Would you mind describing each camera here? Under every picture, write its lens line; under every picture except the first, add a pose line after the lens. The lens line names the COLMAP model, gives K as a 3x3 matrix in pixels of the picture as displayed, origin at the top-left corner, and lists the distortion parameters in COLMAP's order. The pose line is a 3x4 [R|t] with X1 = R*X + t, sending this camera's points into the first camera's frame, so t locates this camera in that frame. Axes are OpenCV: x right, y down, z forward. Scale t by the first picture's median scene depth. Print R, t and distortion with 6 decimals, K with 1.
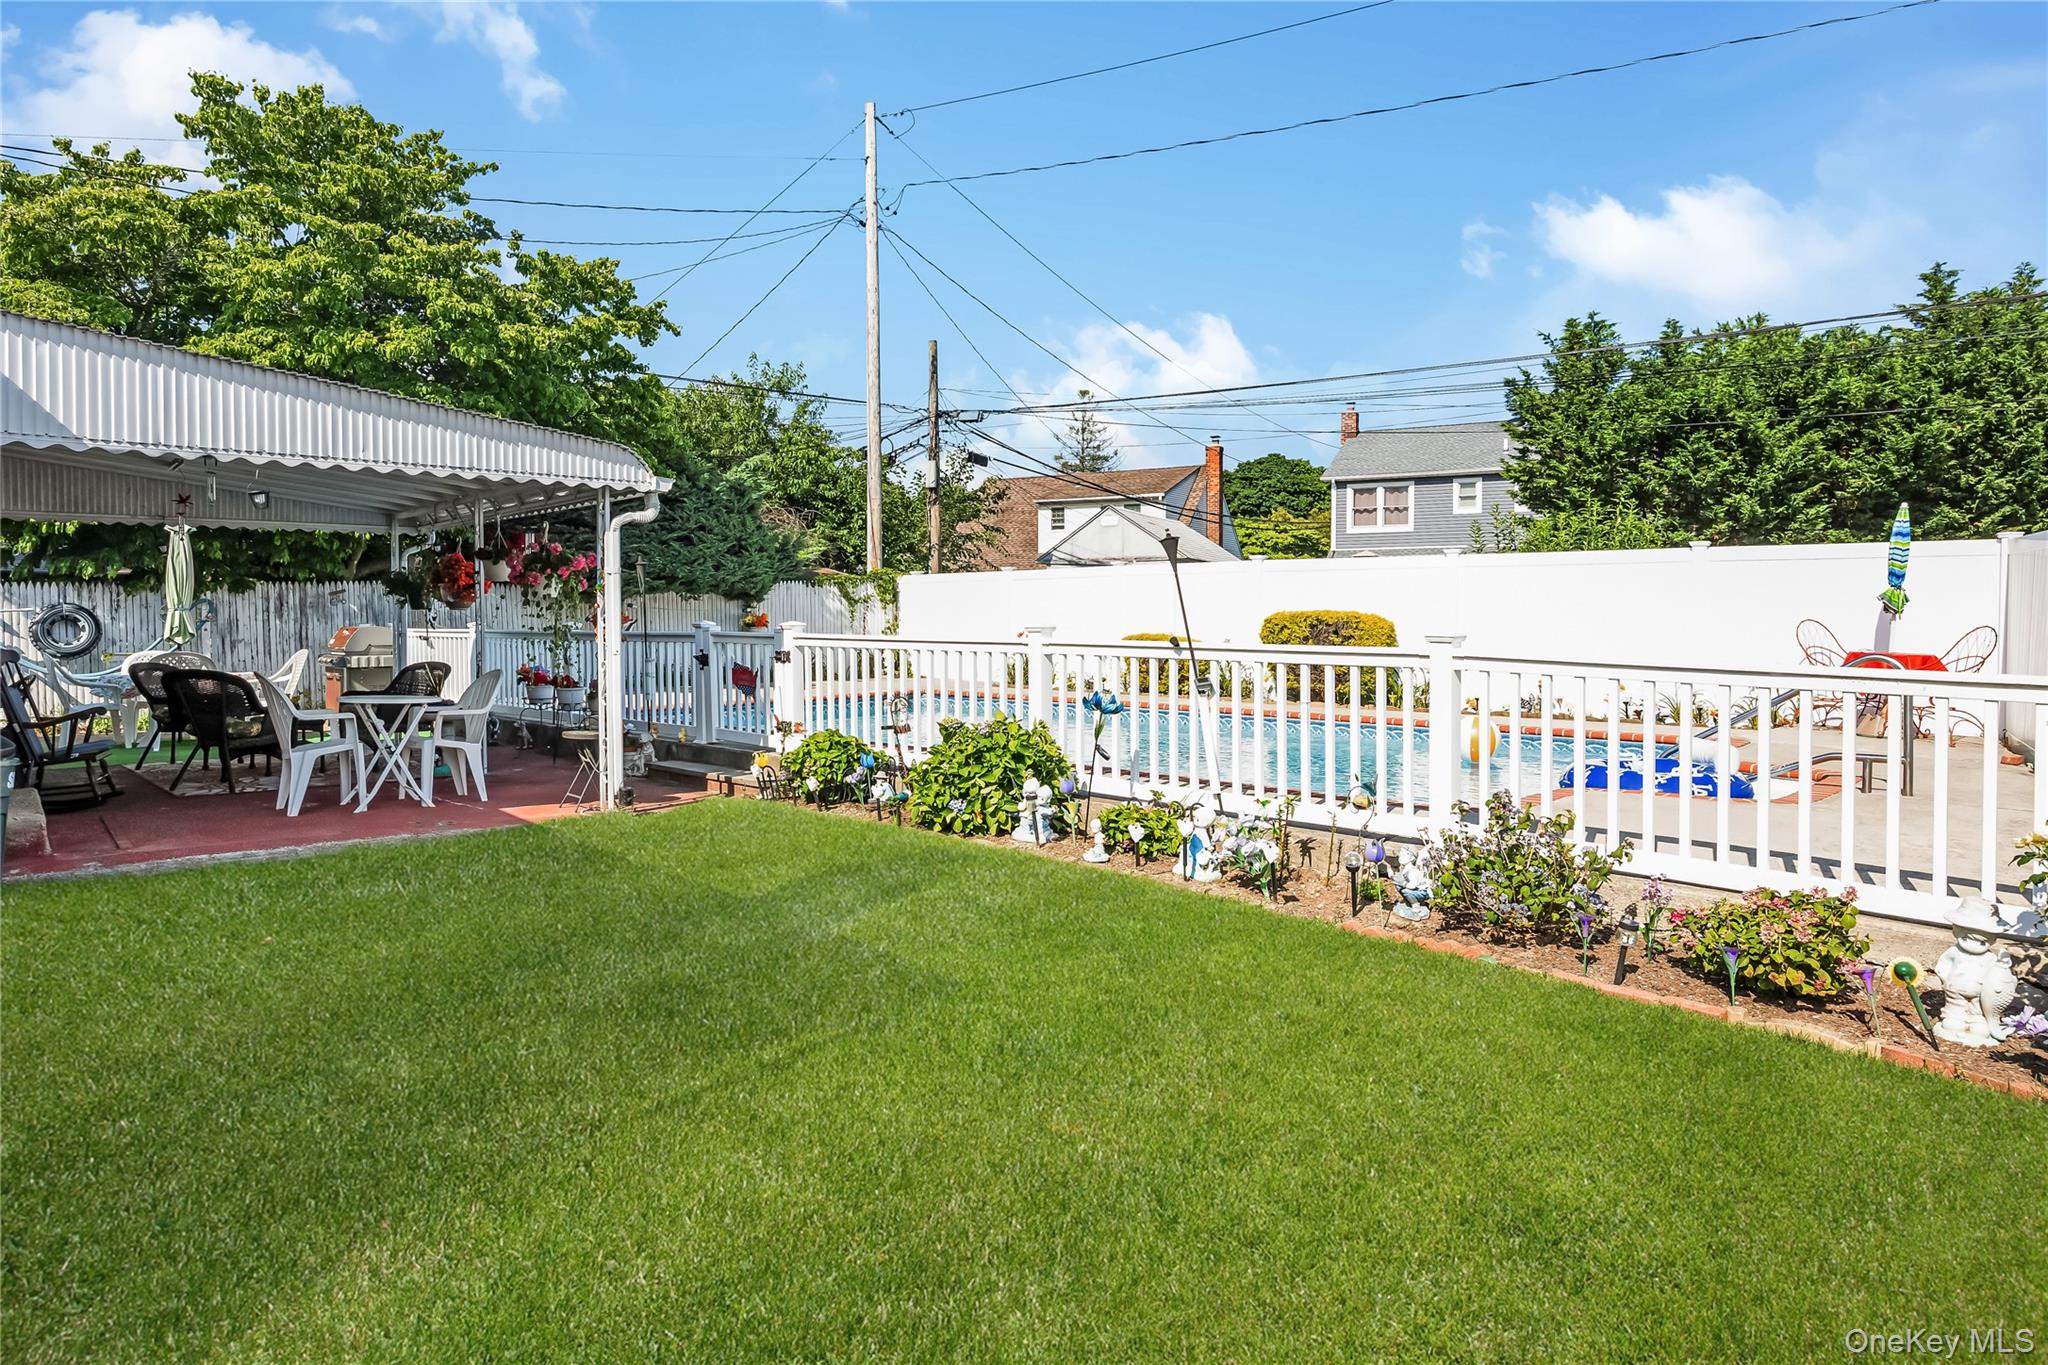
lens RADIAL K [[1243.0, 0, 1029.6], [0, 1243.0, 645.4], [0, 0, 1]] dist [0.000825, 0.000702]
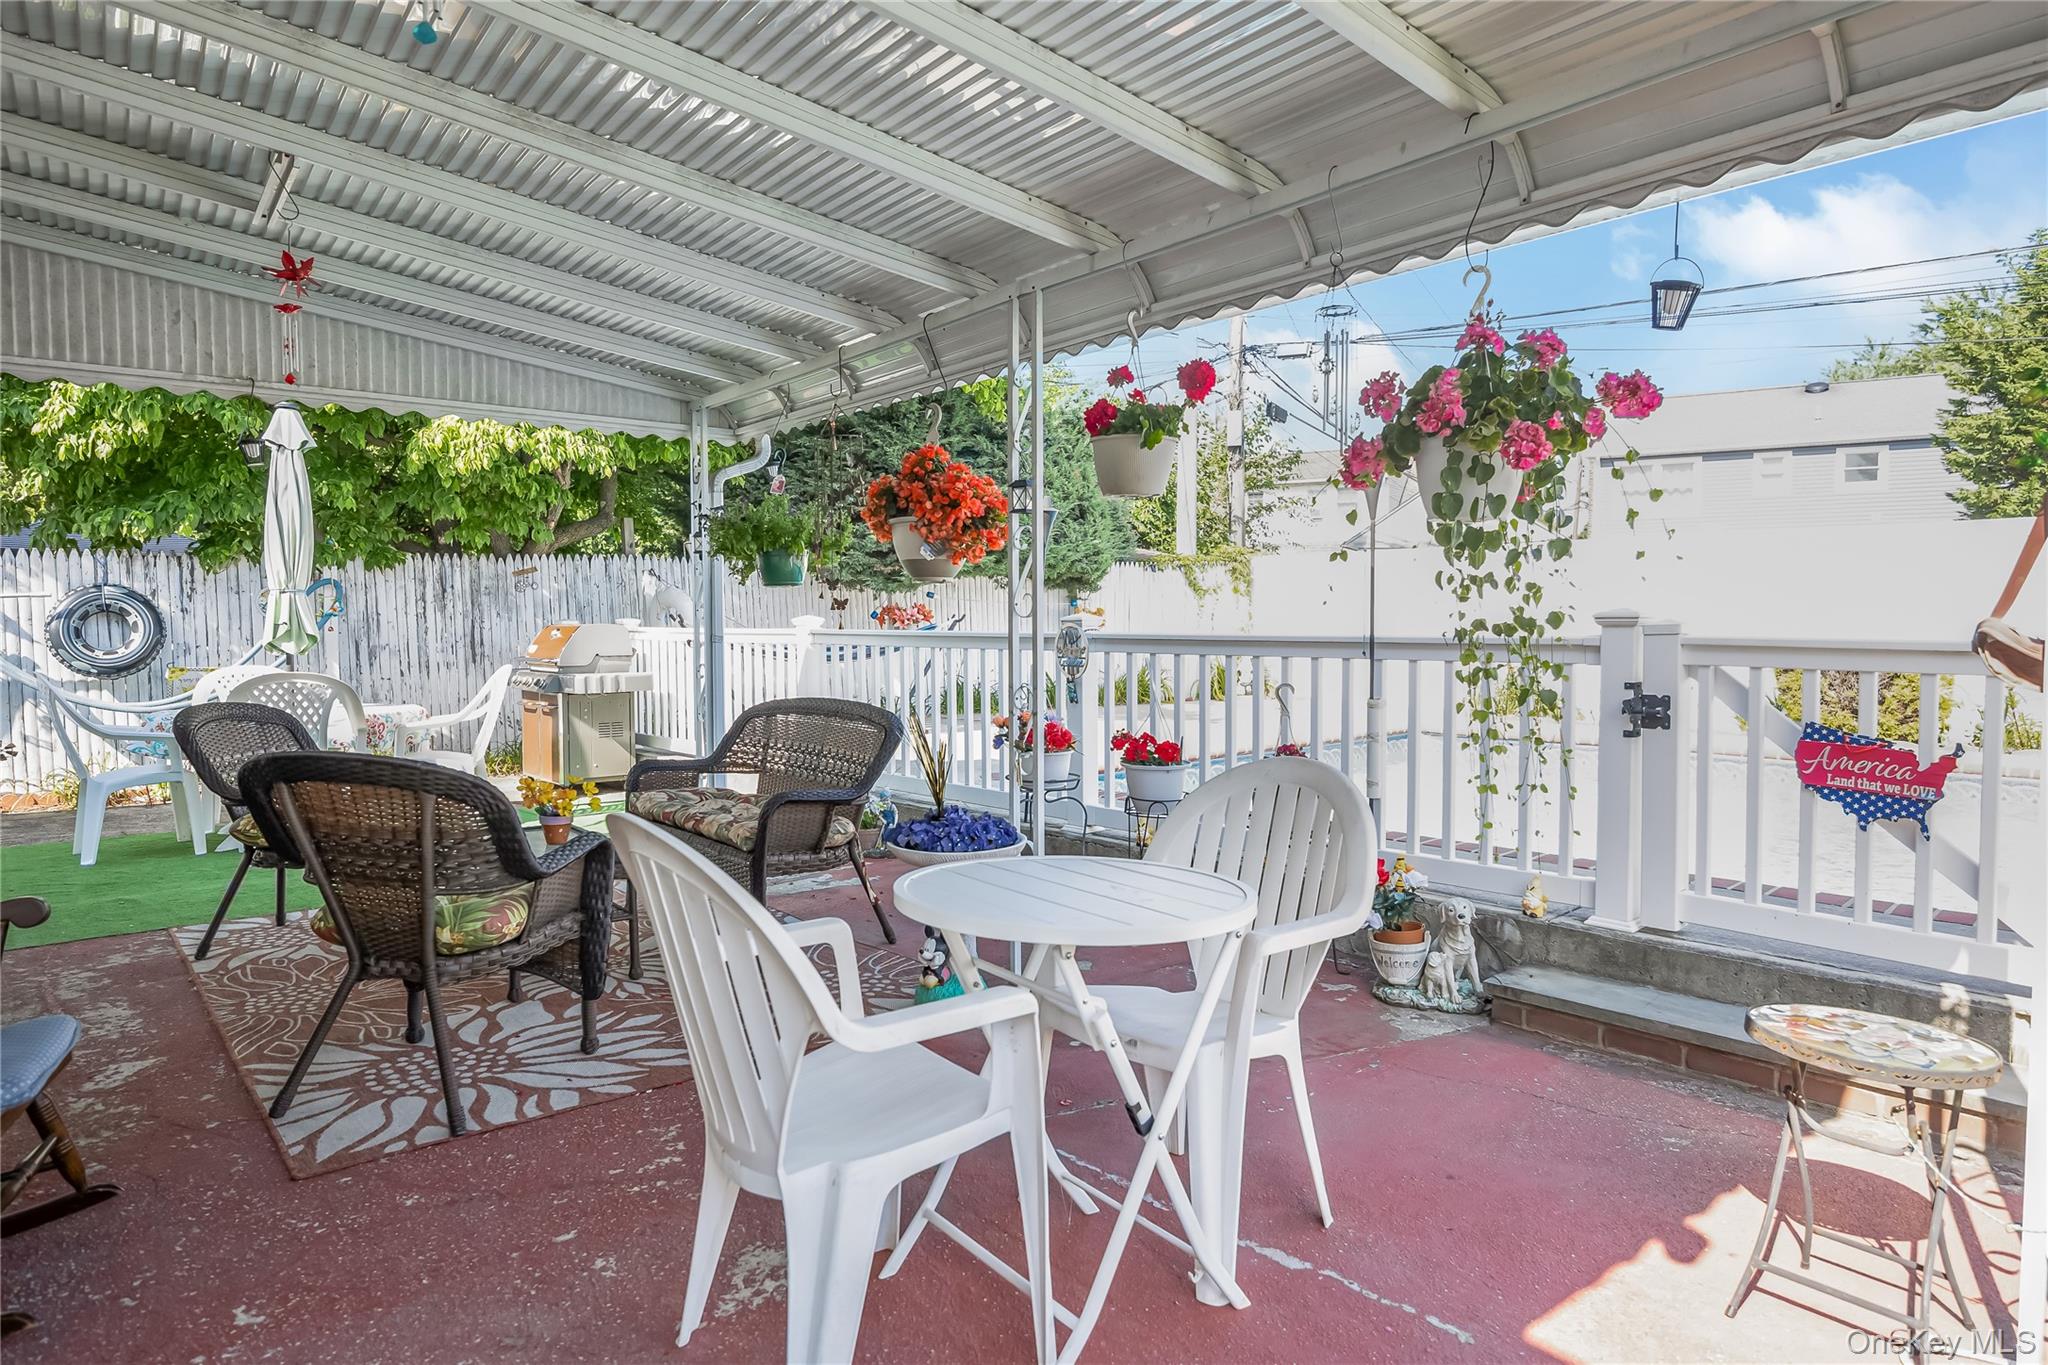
lens RADIAL K [[1229.8, 0, 1023.5], [0, 1229.8, 677.0], [0, 0, 1]] dist [0.002159, -0.001048]
pose [[0.998139, 0.003811, -0.060867, -0.293390], [-0.002448, 0.999745, 0.022460, -0.003581], [0.060937, -0.022269, 0.997893, 0.427921]]
